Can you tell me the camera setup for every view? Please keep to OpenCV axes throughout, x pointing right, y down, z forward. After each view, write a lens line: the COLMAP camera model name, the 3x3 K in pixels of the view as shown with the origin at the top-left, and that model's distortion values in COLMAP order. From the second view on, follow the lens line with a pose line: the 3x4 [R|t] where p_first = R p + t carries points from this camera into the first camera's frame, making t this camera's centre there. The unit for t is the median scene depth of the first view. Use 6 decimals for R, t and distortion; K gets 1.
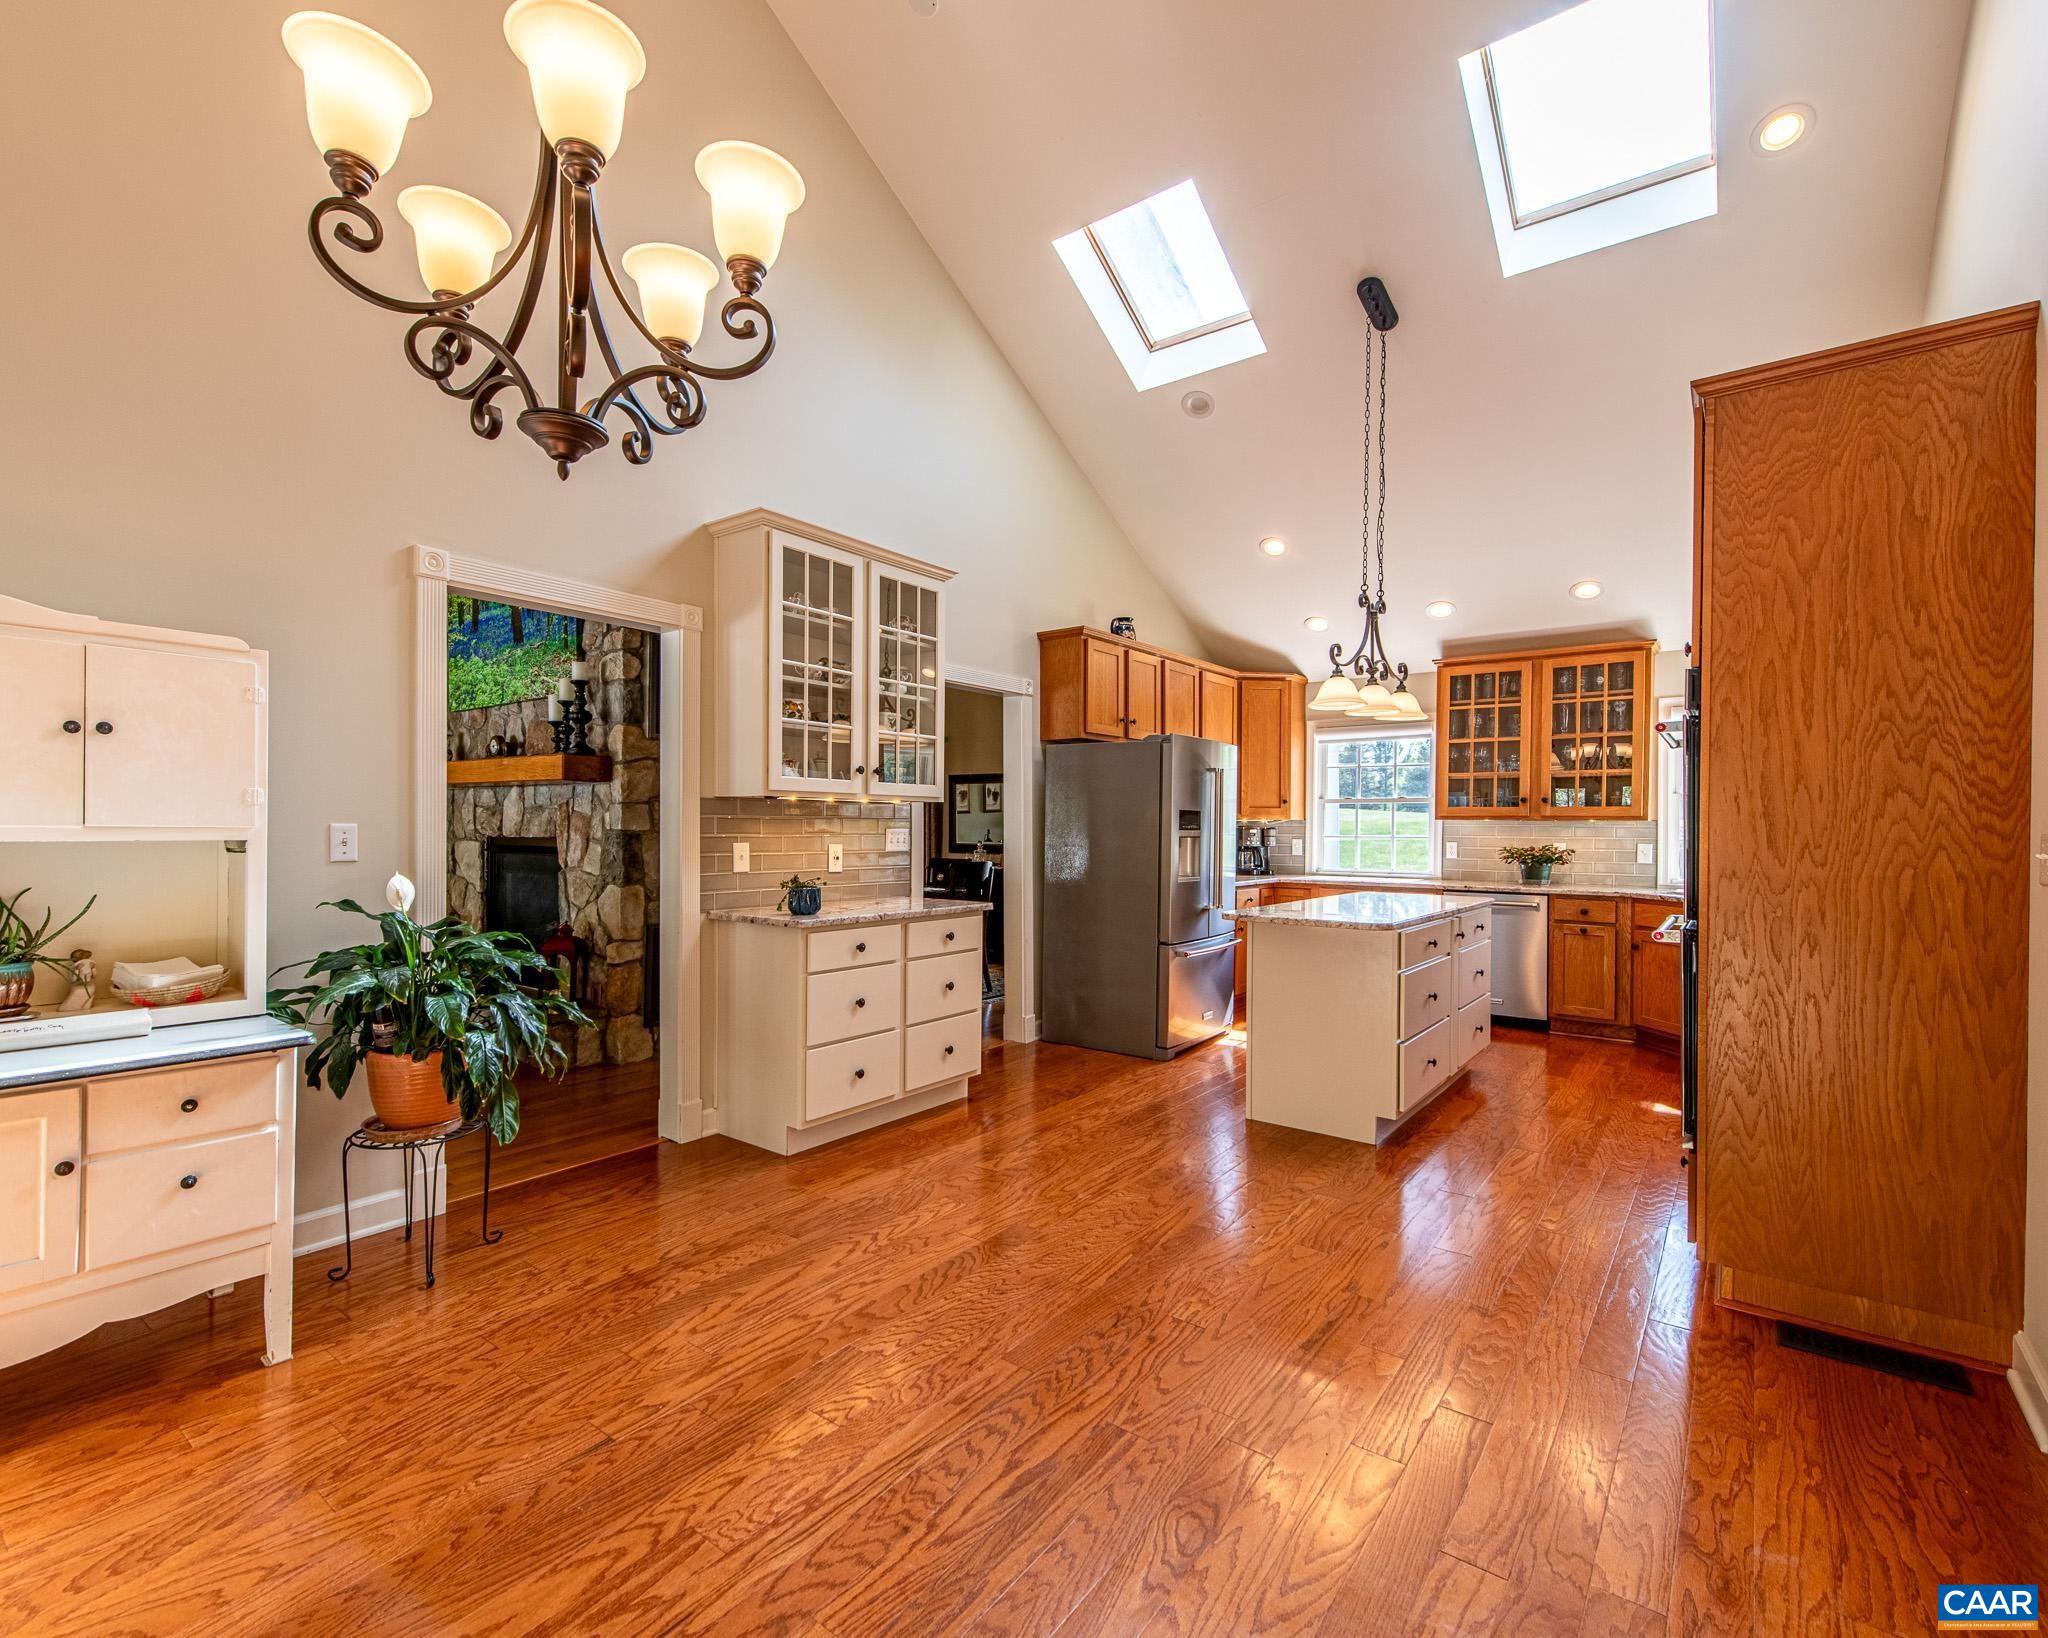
lens RADIAL K [[959.2, 0, 1014.1], [0, 959.2, 833.0], [0, 0, 1]] dist [0.023656, -0.010753]
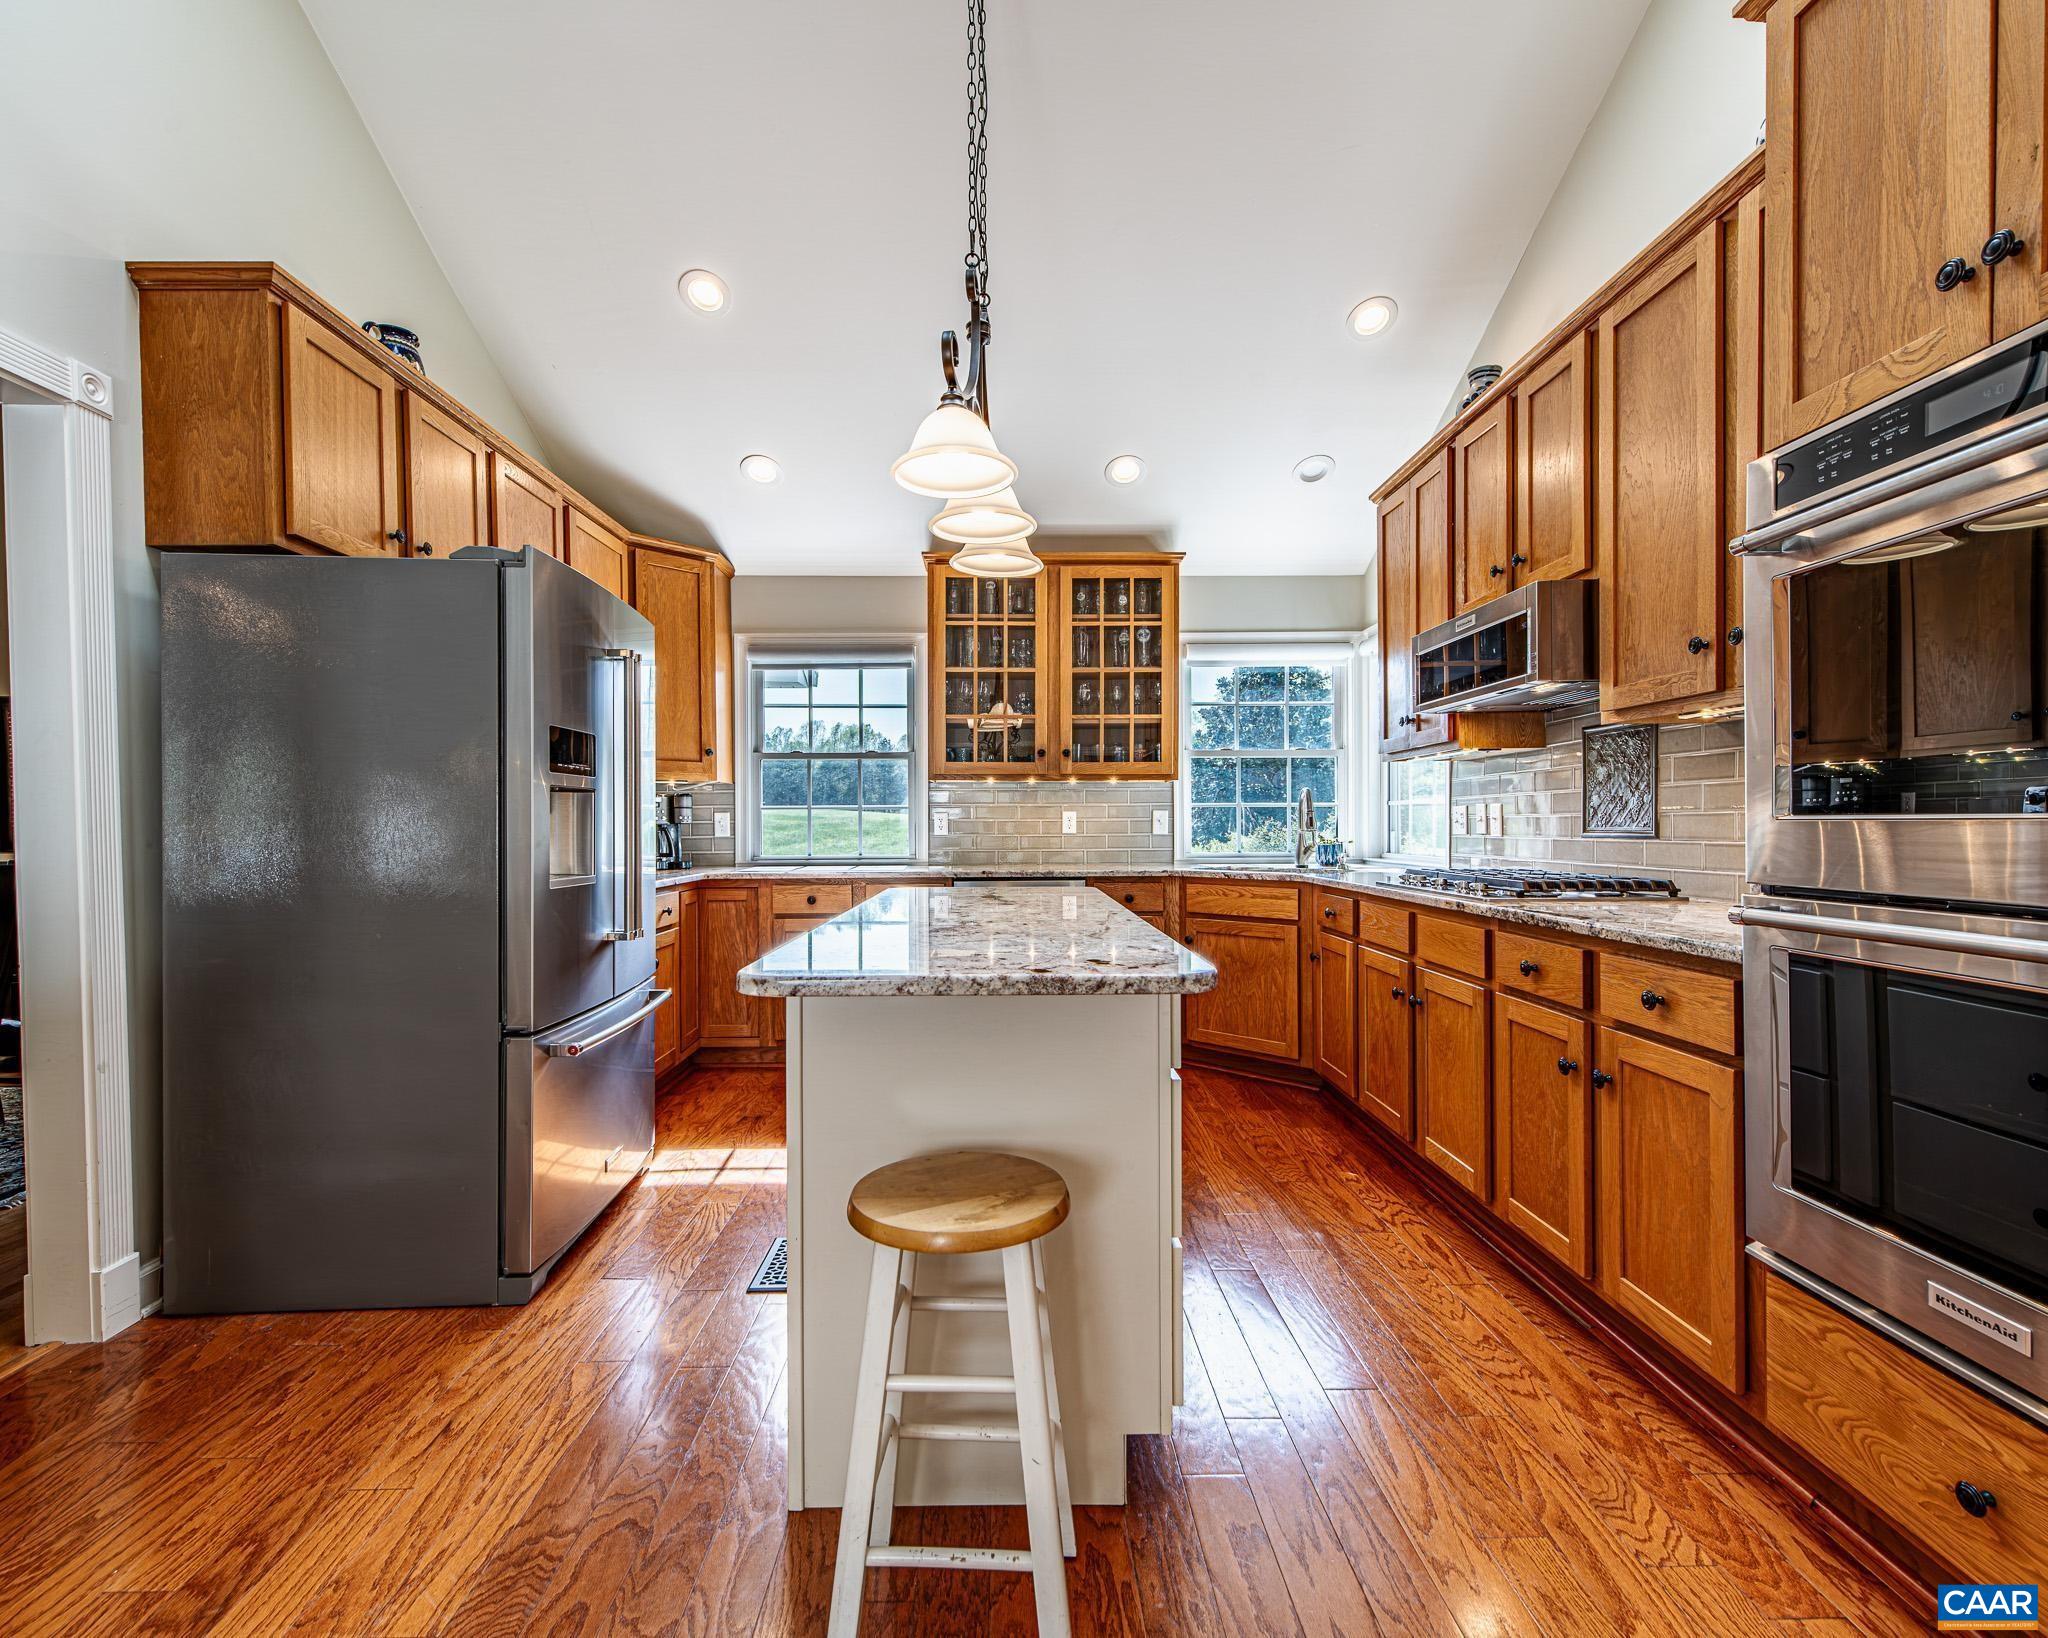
lens RADIAL K [[959.2, 0, 1014.1], [0, 959.2, 833.0], [0, 0, 1]] dist [0.023656, -0.010753]
pose [[0.785820, -0.017224, 0.618215, 0.082289], [0.013934, 0.999851, 0.010144, 0.030304], [-0.618298, 0.000643, 0.785944, 0.659269]]
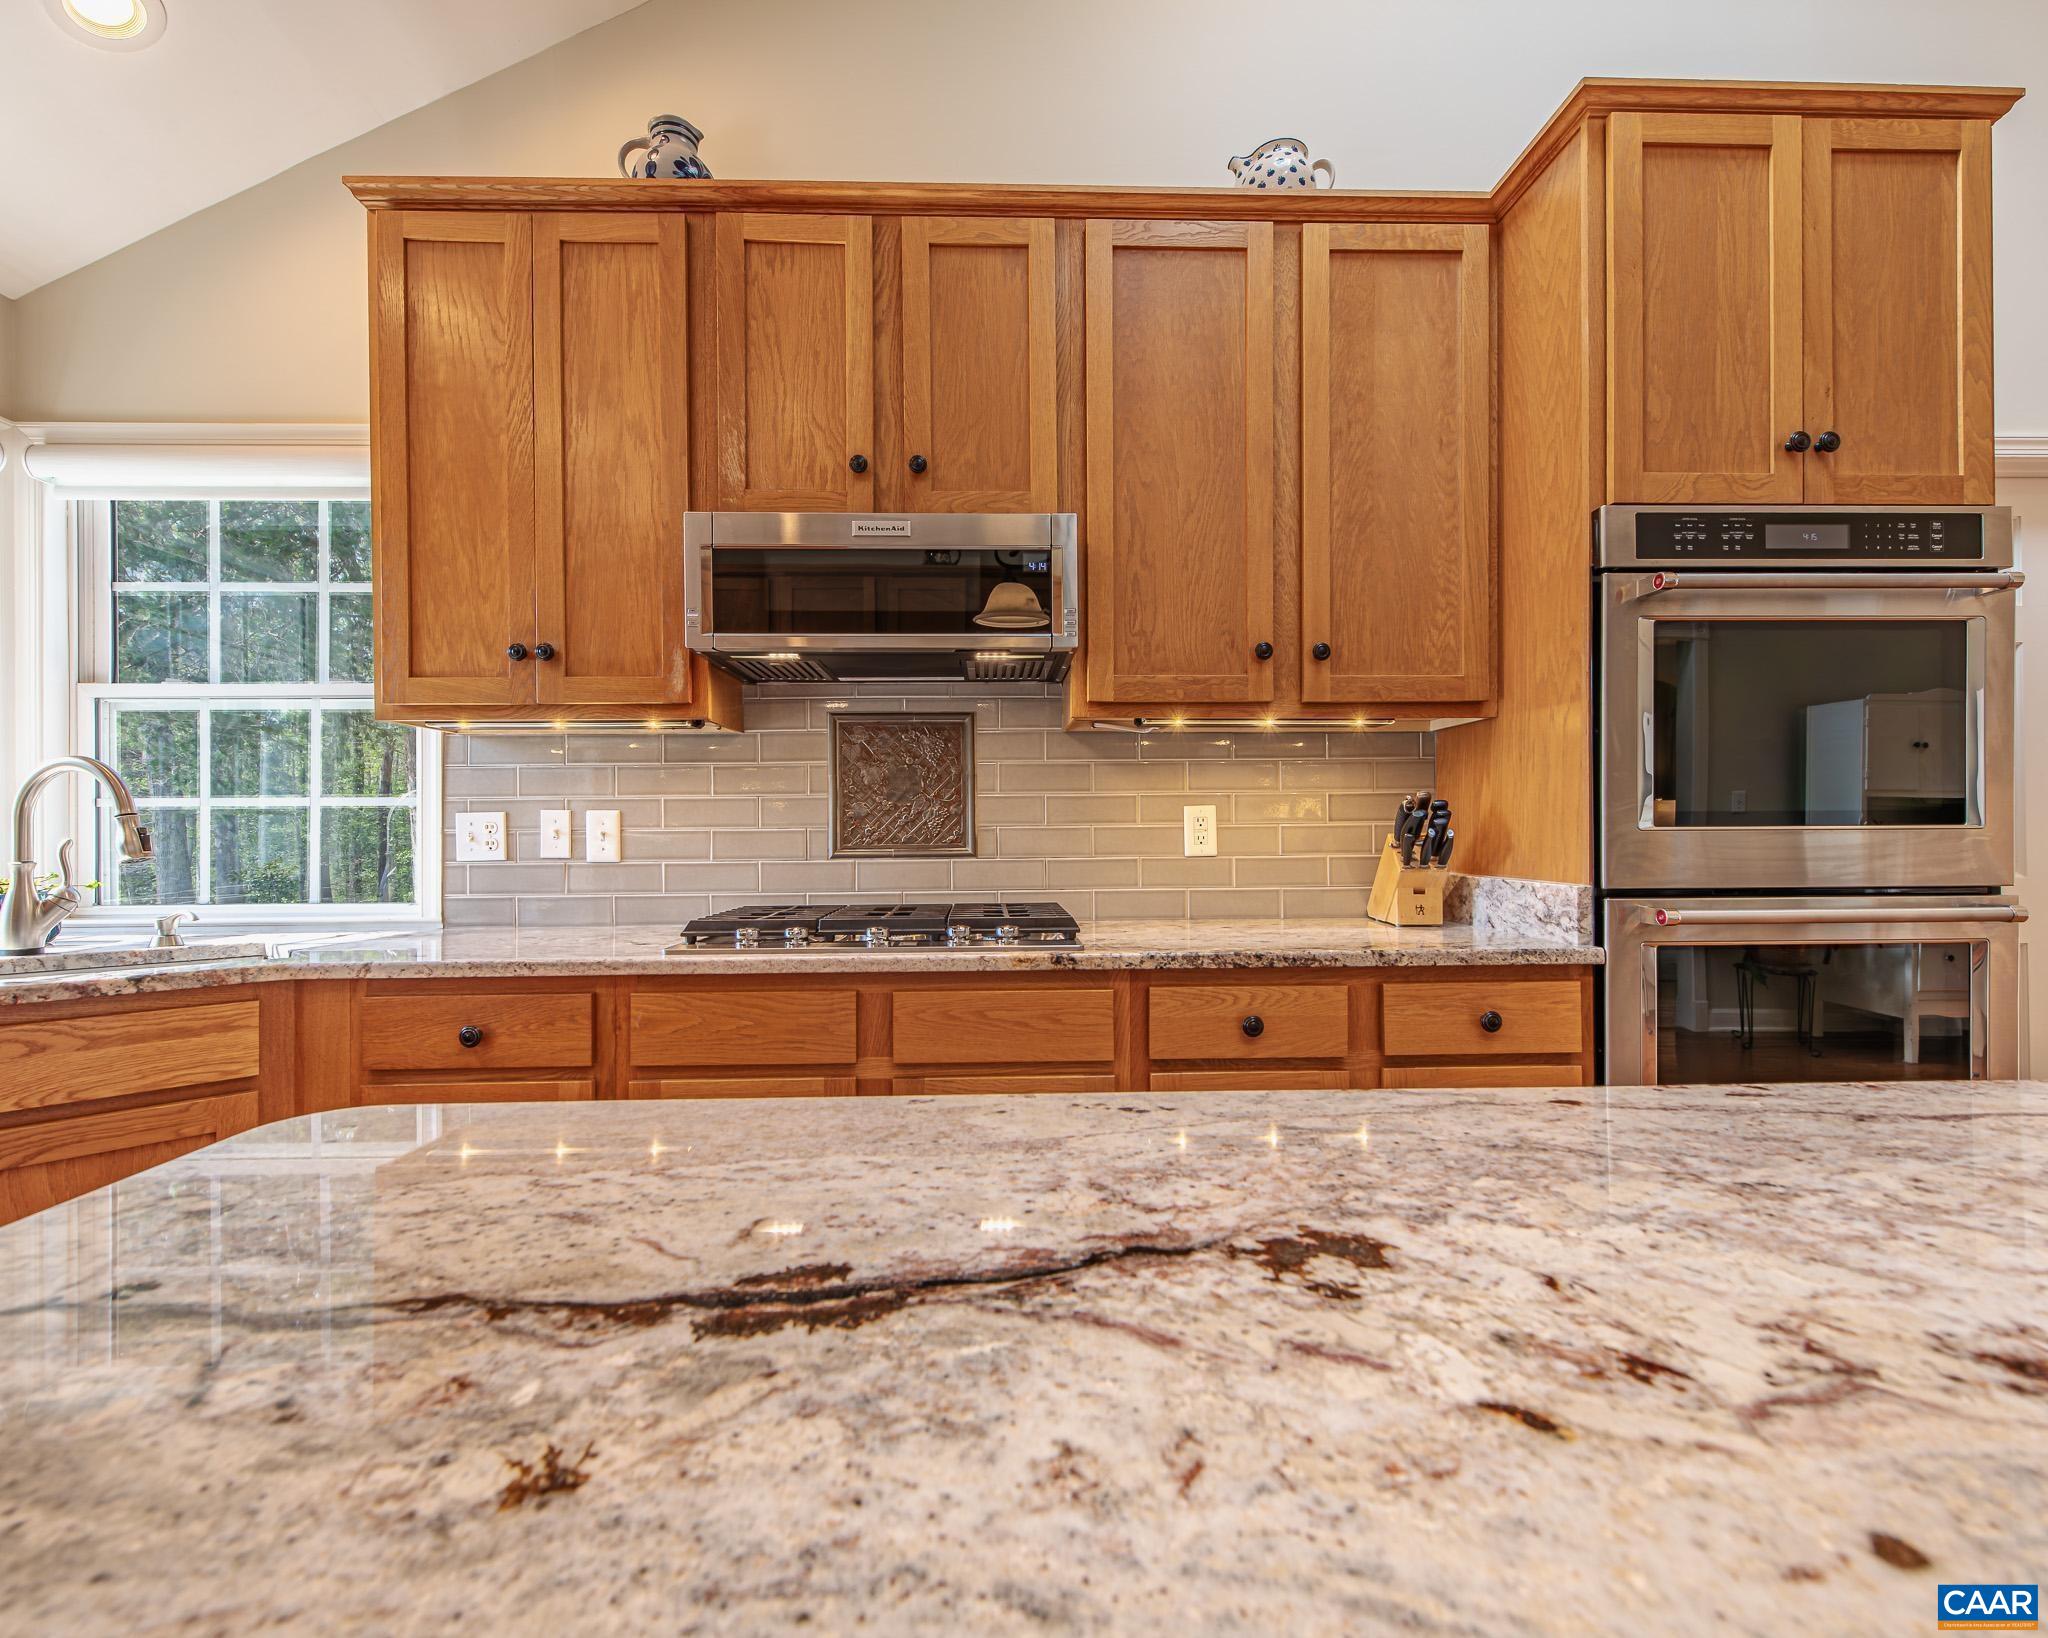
lens RADIAL K [[959.2, 0, 1014.1], [0, 959.2, 833.0], [0, 0, 1]] dist [0.023656, -0.010753]
pose [[-0.633864, 0.001984, 0.773442, 0.390005], [0.005371, 0.999984, 0.001836, 0.031951], [-0.773426, 0.005318, -0.633864, 1.249599]]
